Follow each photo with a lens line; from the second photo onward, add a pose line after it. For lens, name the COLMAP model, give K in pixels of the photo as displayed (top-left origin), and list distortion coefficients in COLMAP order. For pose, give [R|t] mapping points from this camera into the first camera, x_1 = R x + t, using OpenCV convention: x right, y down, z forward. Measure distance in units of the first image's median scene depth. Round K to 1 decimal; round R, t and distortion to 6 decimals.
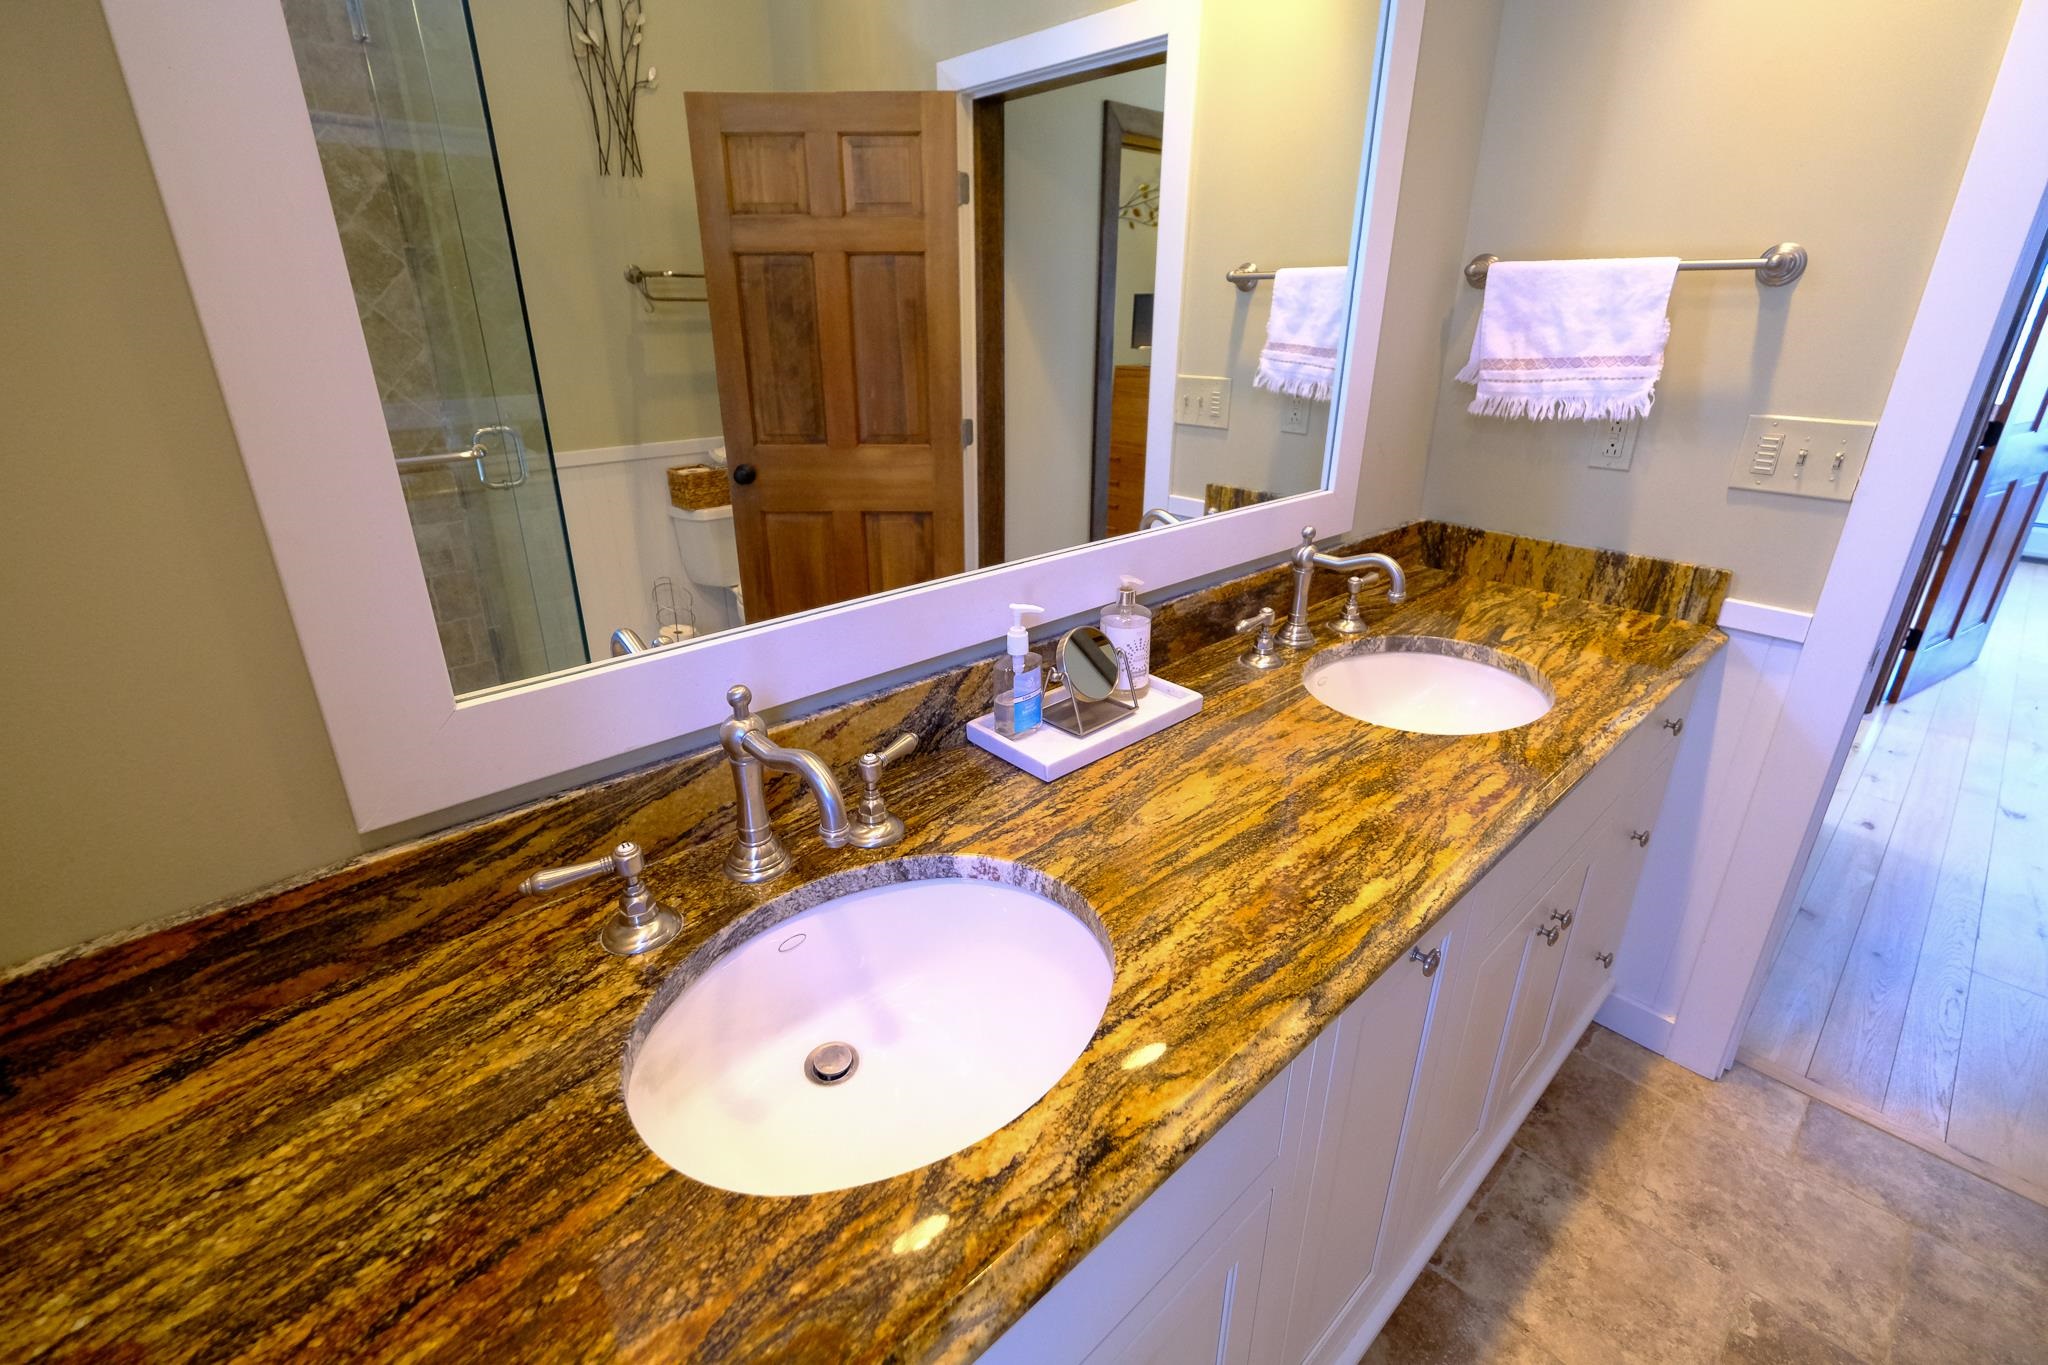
lens RADIAL K [[904.9, 0, 1012.4], [0, 904.9, 672.1], [0, 0, 1]] dist [-0.005094, -0.001674]
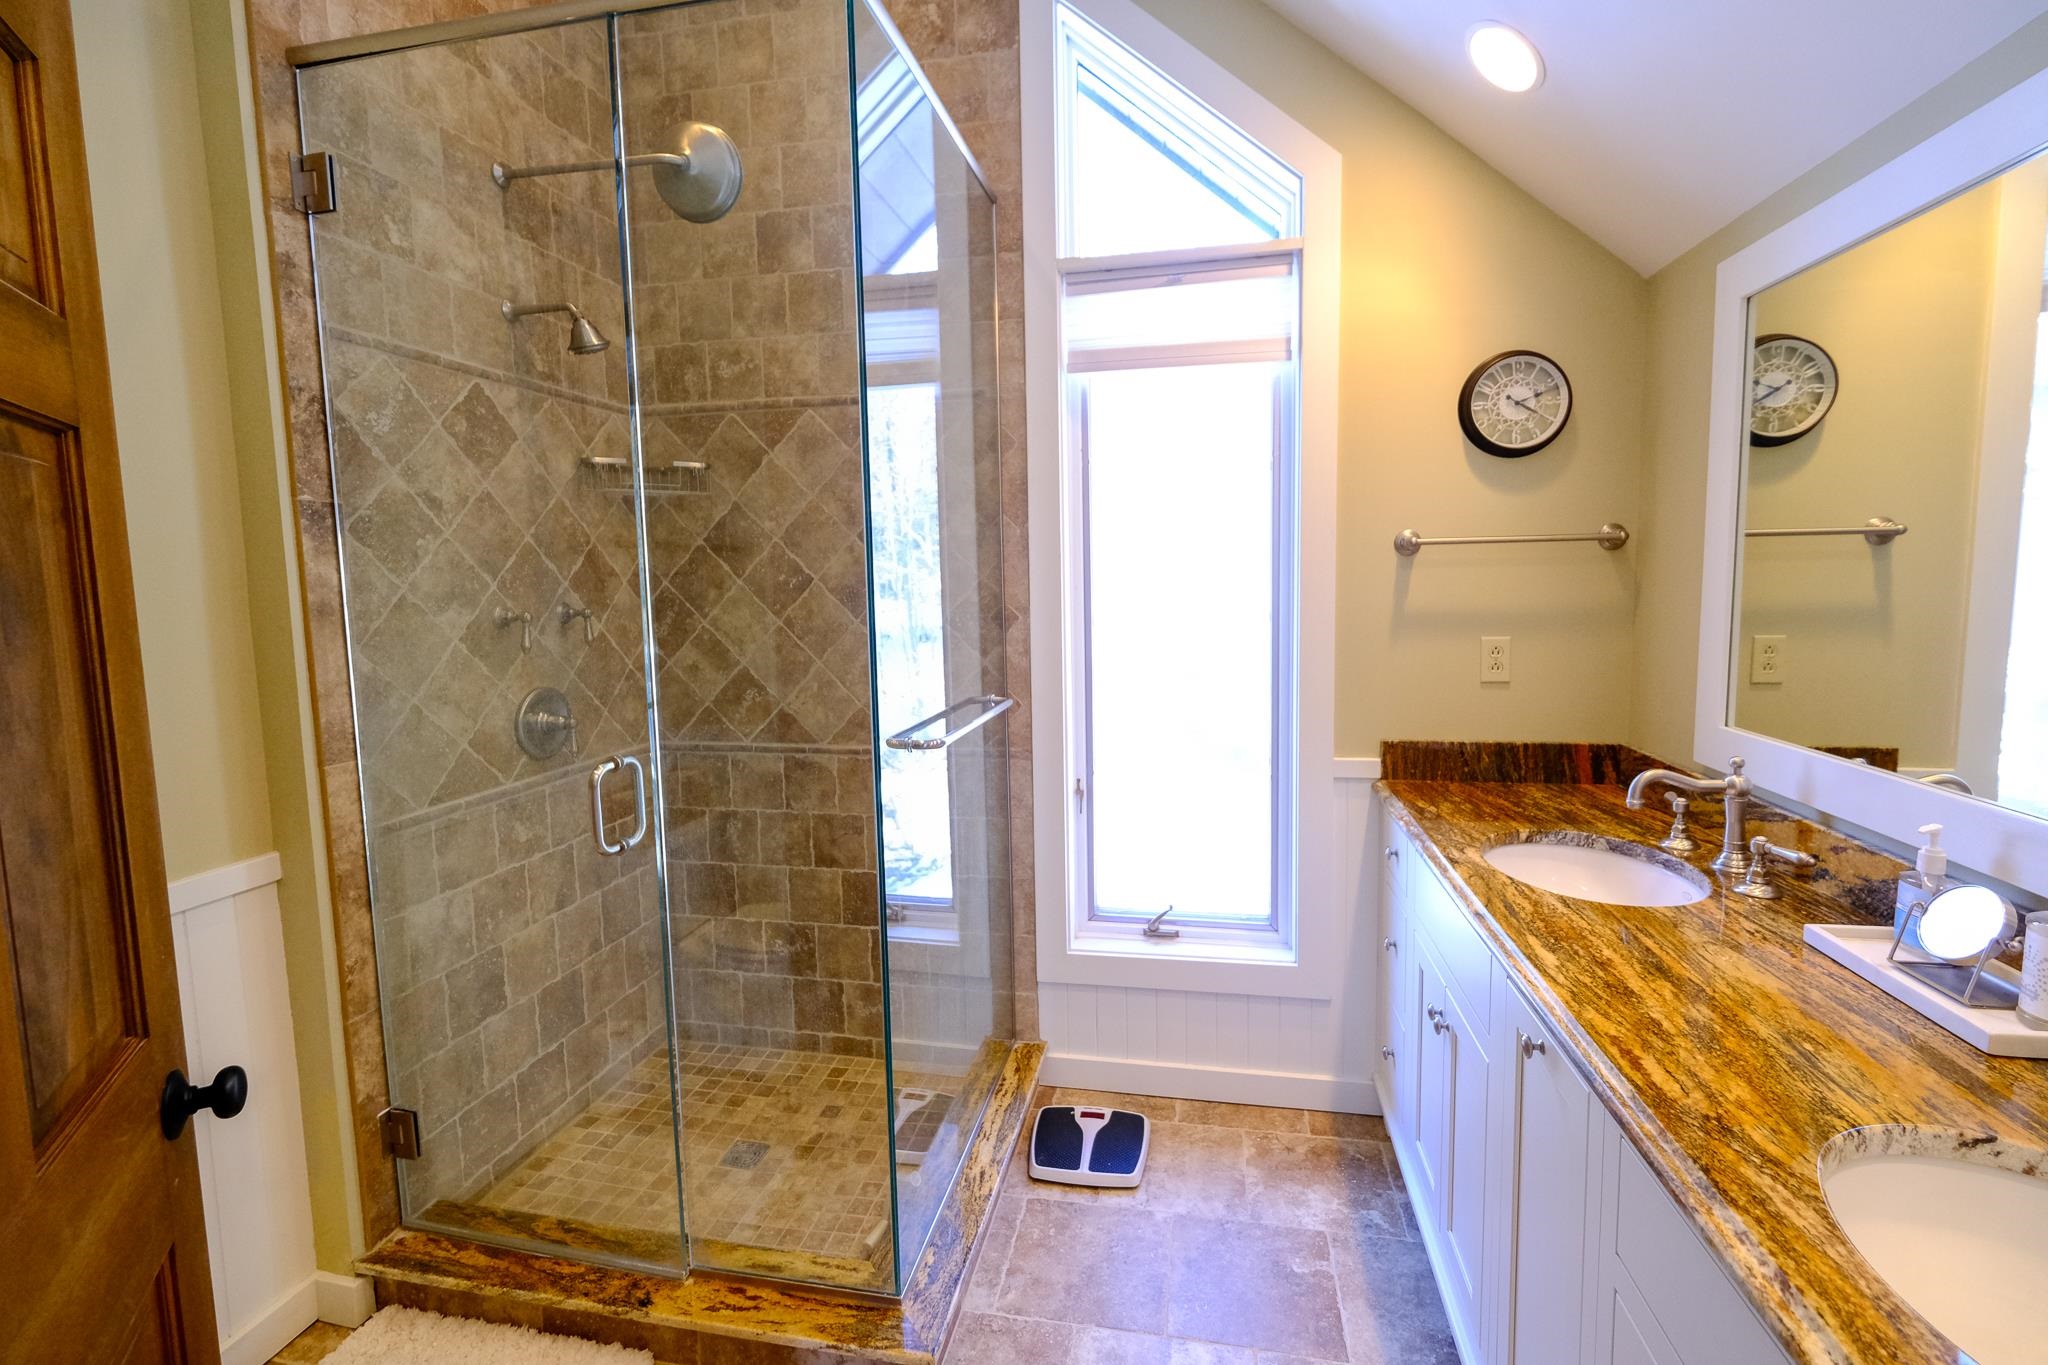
lens RADIAL K [[904.9, 0, 1029.7], [0, 904.9, 664.9], [0, 0, 1]] dist [-0.005094, -0.001674]
pose [[-0.803310, 0.076616, -0.590613, 1.598295], [-0.202755, 0.897270, 0.392170, -0.481558], [0.559985, 0.434784, -0.705251, 1.161292]]
